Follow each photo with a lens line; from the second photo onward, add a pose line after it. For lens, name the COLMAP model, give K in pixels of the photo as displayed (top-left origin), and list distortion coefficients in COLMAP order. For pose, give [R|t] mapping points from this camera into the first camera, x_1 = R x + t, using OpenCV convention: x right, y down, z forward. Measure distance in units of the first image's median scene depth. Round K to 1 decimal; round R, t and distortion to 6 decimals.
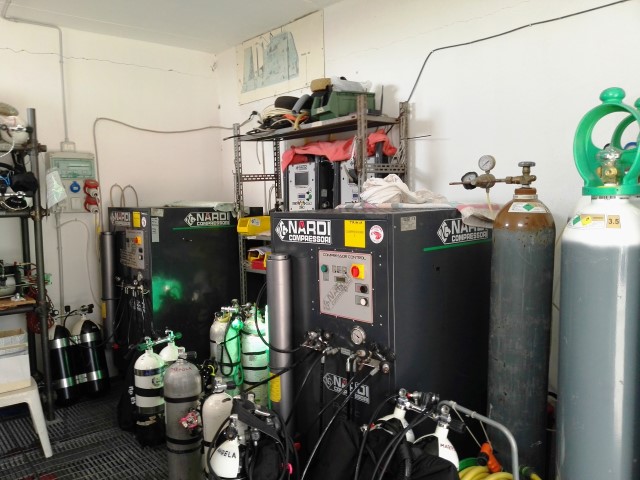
lens RADIAL K [[518.2, 0, 310.1], [0, 518.2, 252.4], [0, 0, 1]] dist [0.066169, -0.141737]
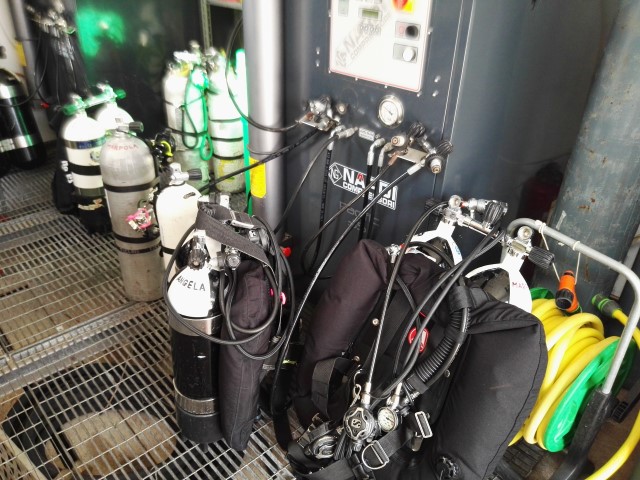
lens RADIAL K [[527.8, 0, 302.4], [0, 527.8, 246.3], [0, 0, 1]] dist [0.066749, -0.124272]
pose [[0.998921, 0.015254, 0.043873, -0.028032], [-0.032672, 0.902131, 0.430223, 0.023570], [-0.033017, -0.431192, 0.901656, 0.236901]]
